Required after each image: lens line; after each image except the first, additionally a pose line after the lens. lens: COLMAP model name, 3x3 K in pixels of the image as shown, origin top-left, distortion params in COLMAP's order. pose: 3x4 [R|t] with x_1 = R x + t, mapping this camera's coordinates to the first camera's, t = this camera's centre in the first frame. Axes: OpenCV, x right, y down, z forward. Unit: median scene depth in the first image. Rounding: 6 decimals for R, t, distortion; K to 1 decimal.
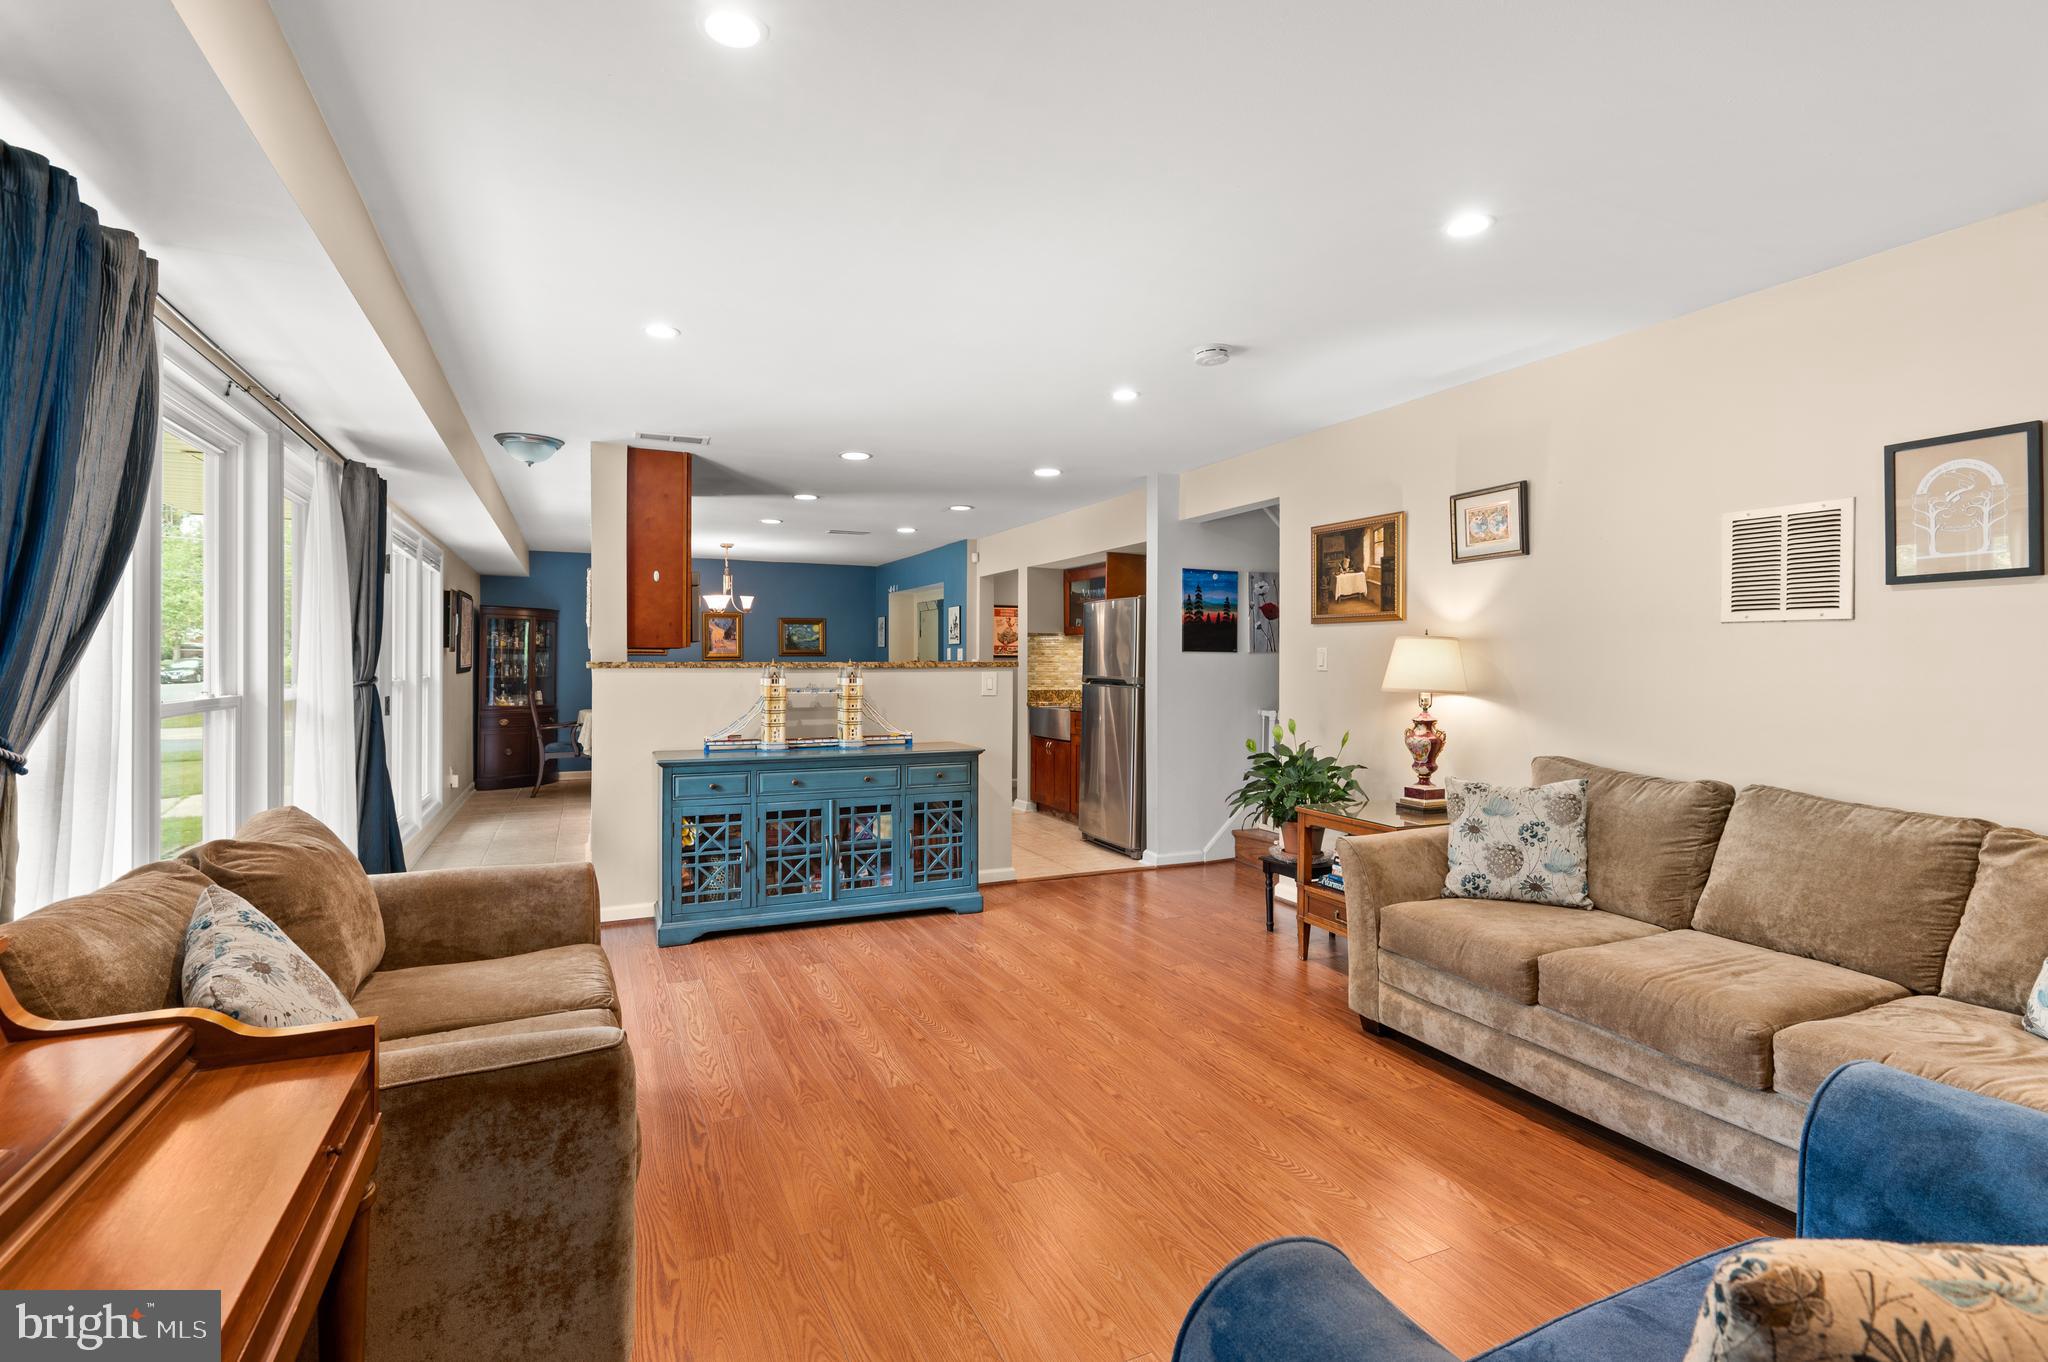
lens RADIAL K [[933.4, 0, 961.0], [0, 933.4, 661.3], [0, 0, 1]] dist [0.003490, -0.003728]
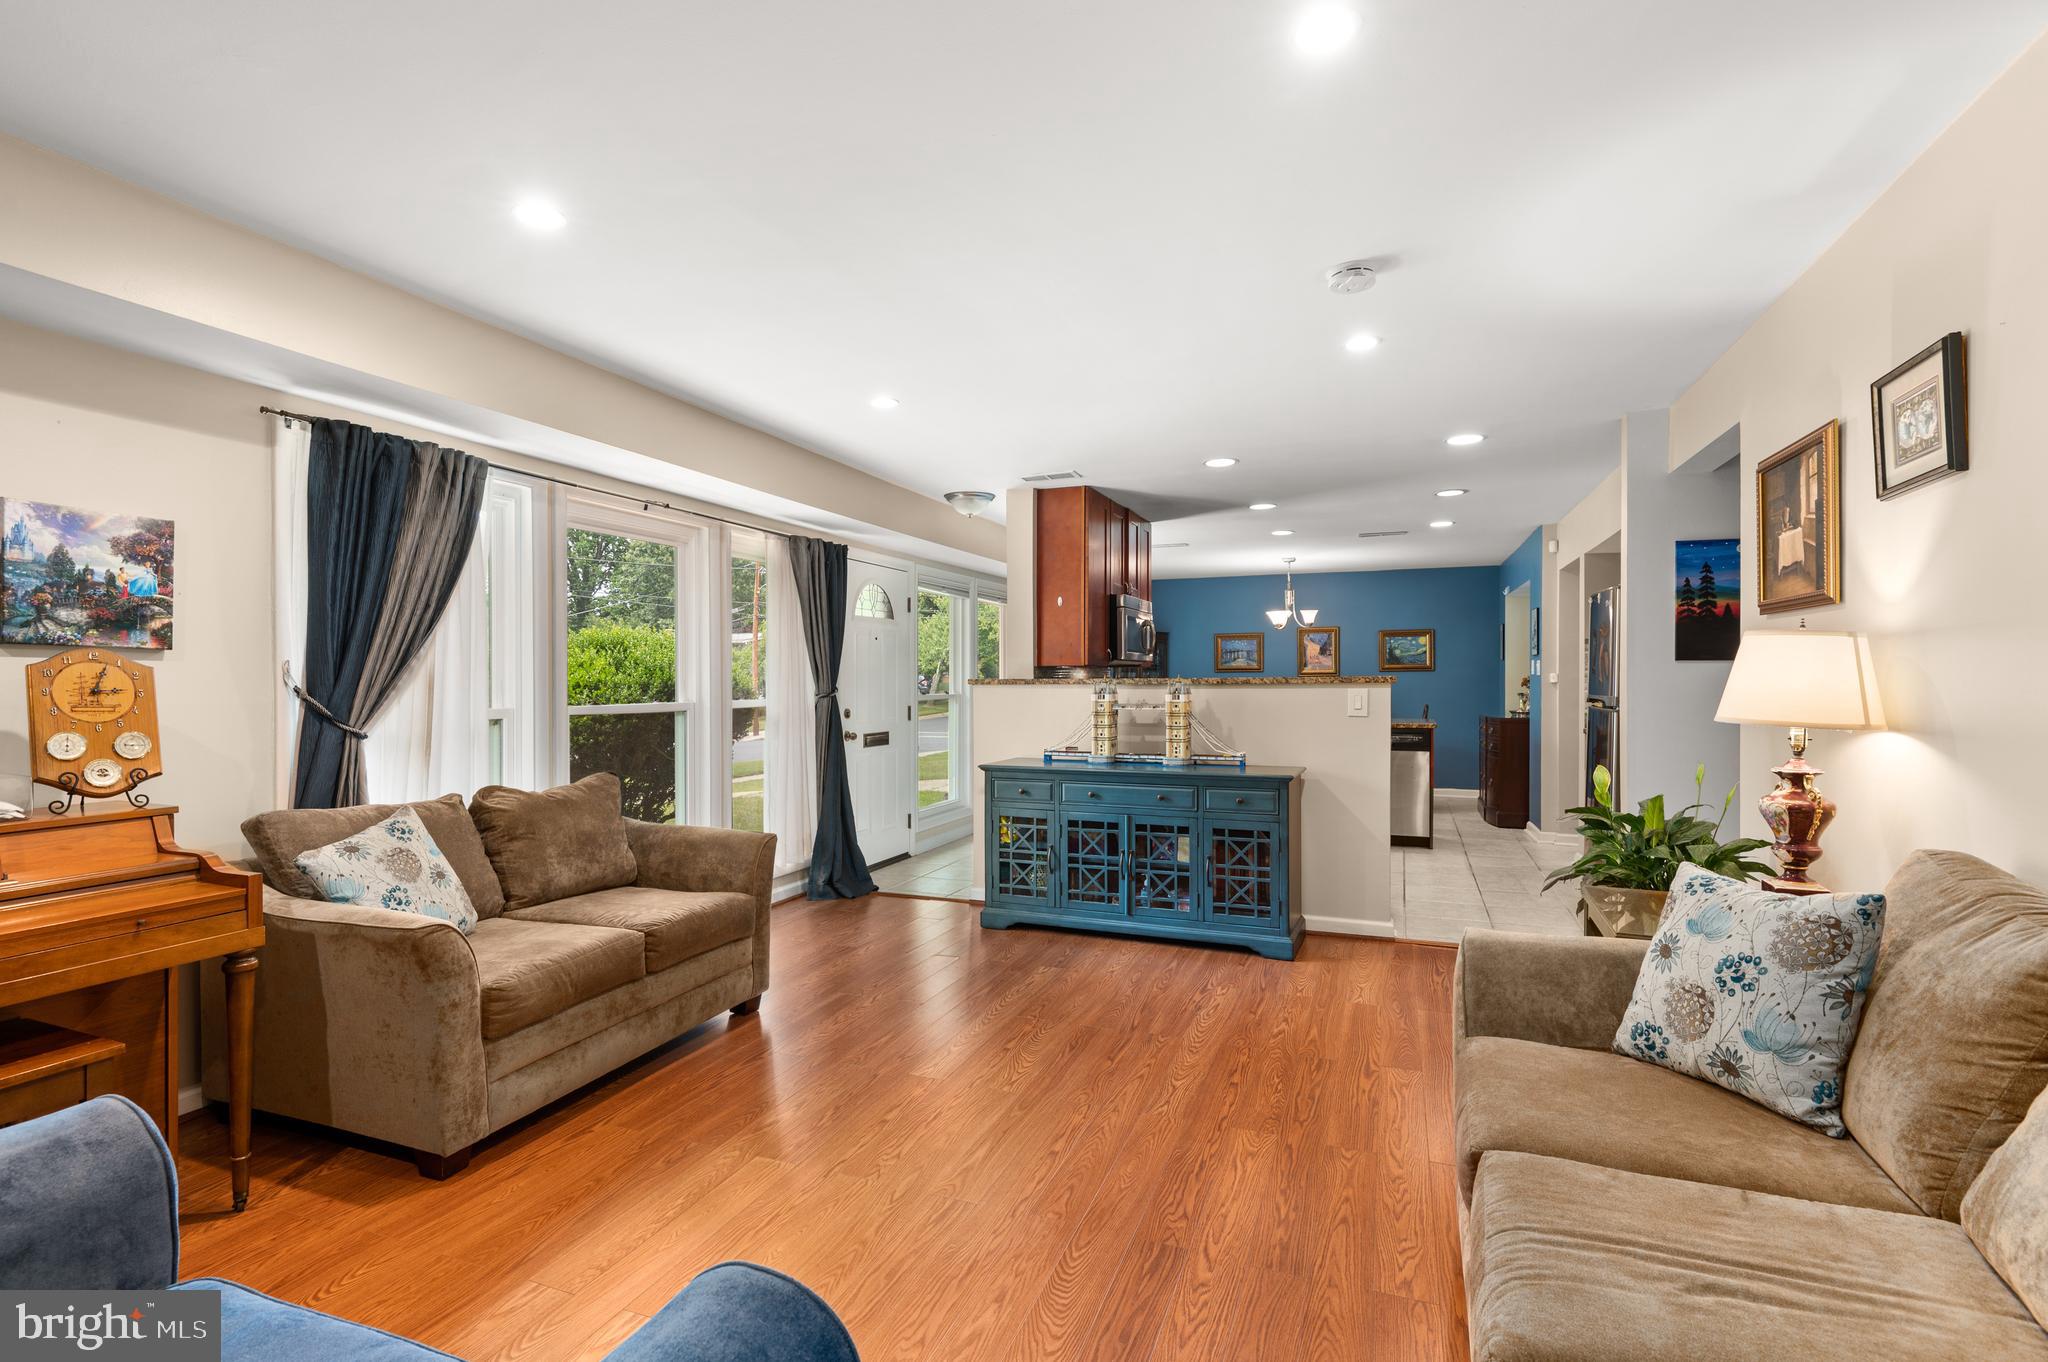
lens RADIAL K [[933.4, 0, 1018.3], [0, 933.4, 679.6], [0, 0, 1]] dist [0.003490, -0.003728]
pose [[0.717718, -0.003600, -0.696325, 0.473198], [0.004921, 0.999988, -0.000098, 0.001914], [0.696316, -0.003356, 0.717727, 0.195968]]
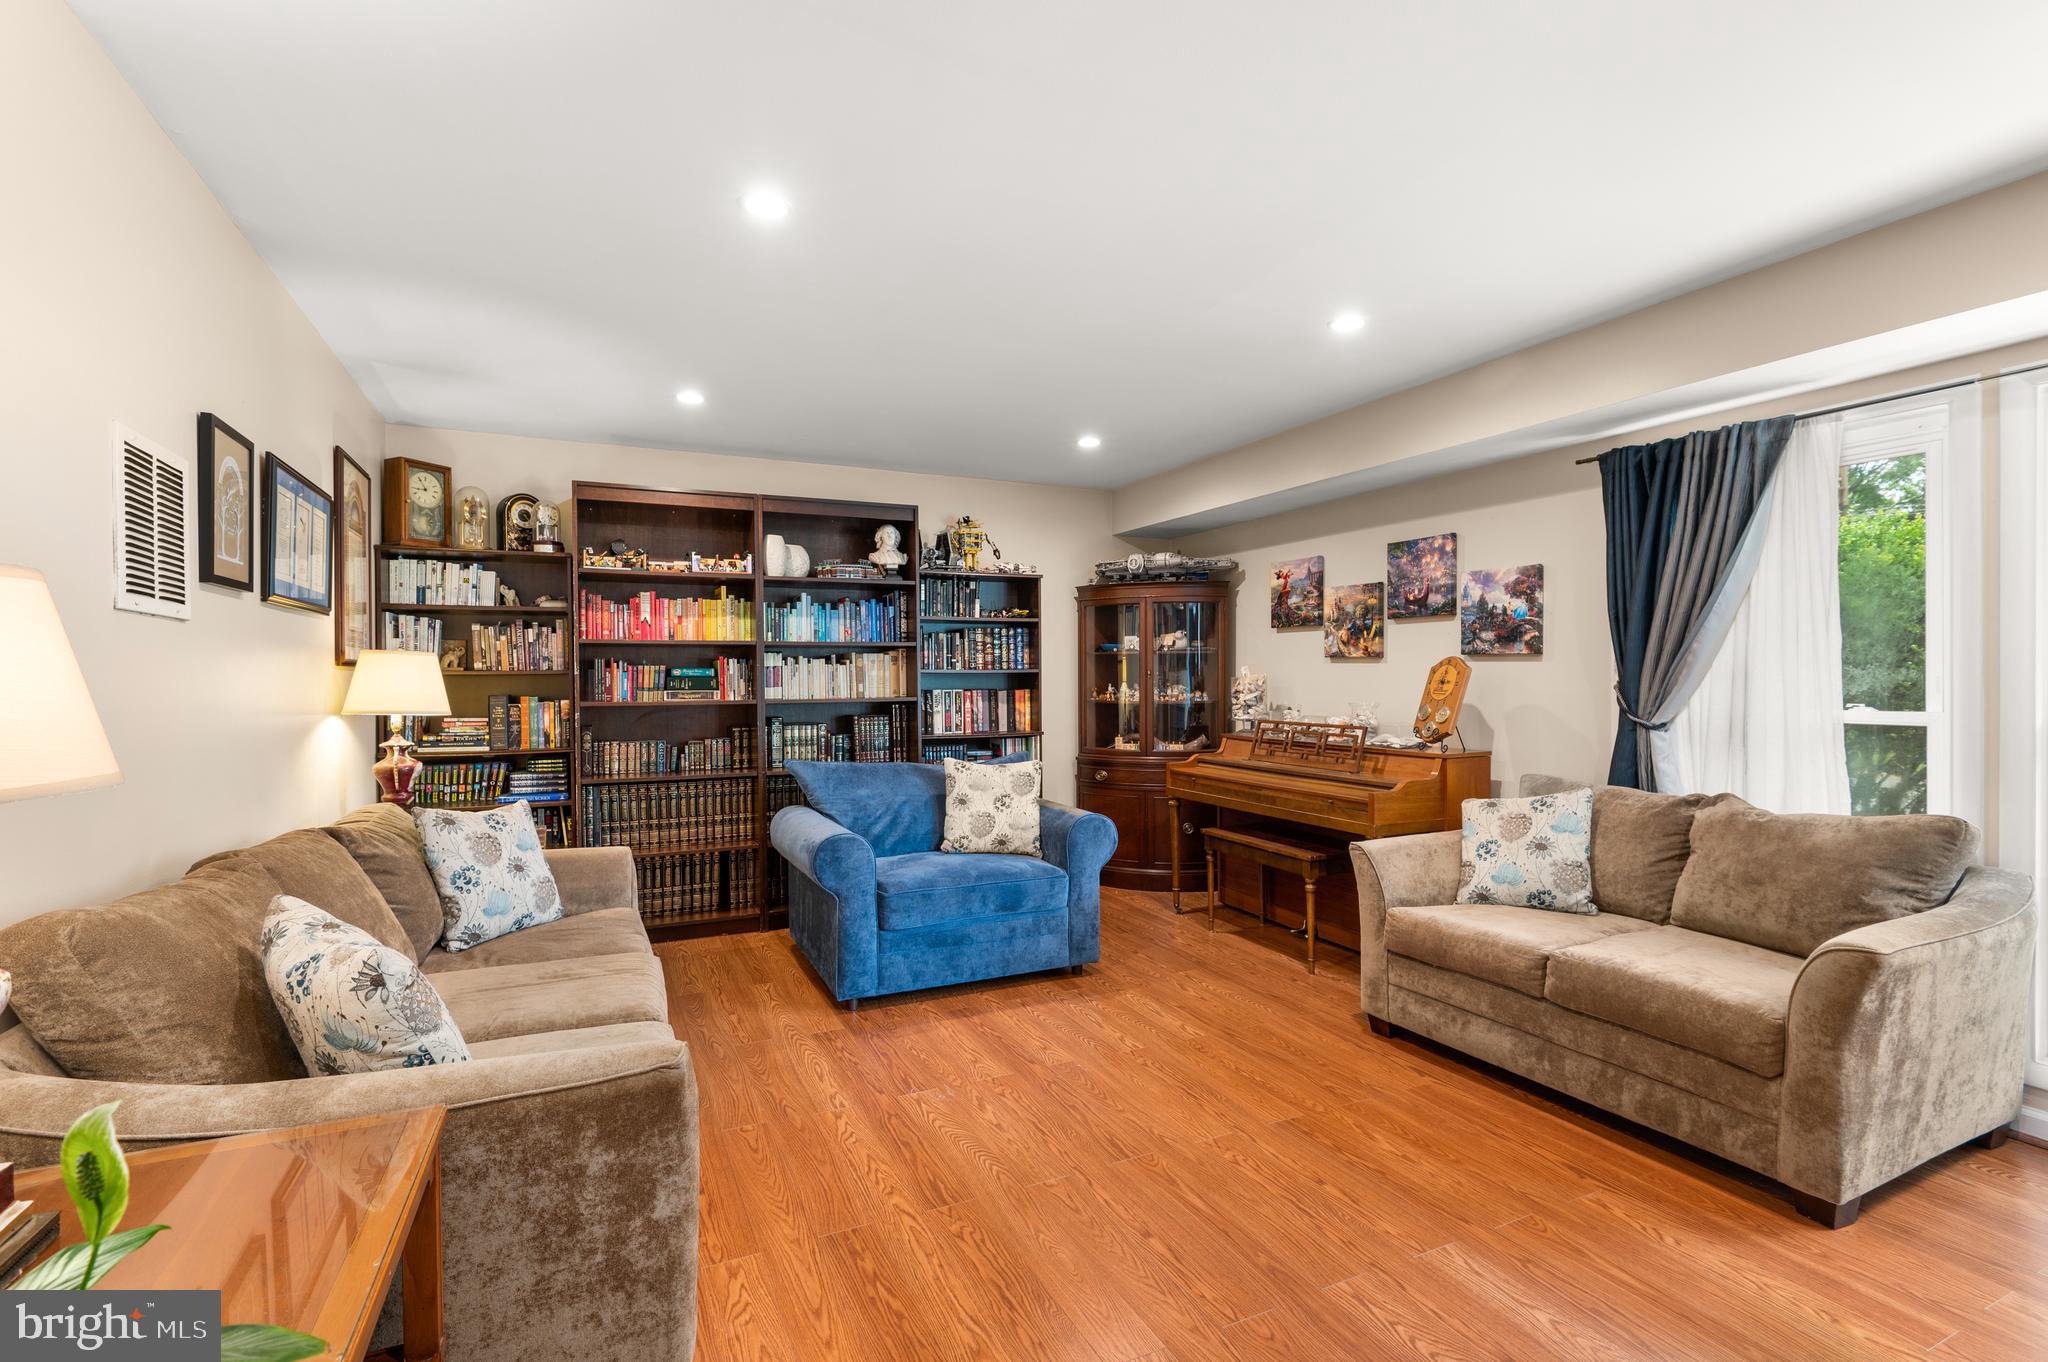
lens RADIAL K [[933.4, 0, 1027.7], [0, 933.4, 682.6], [0, 0, 1]] dist [0.003490, -0.003728]
pose [[-0.997921, 0.002428, -0.064405, 0.200899], [0.002090, 0.999984, 0.005323, 0.000955], [0.064417, 0.005177, -0.997910, 1.042074]]
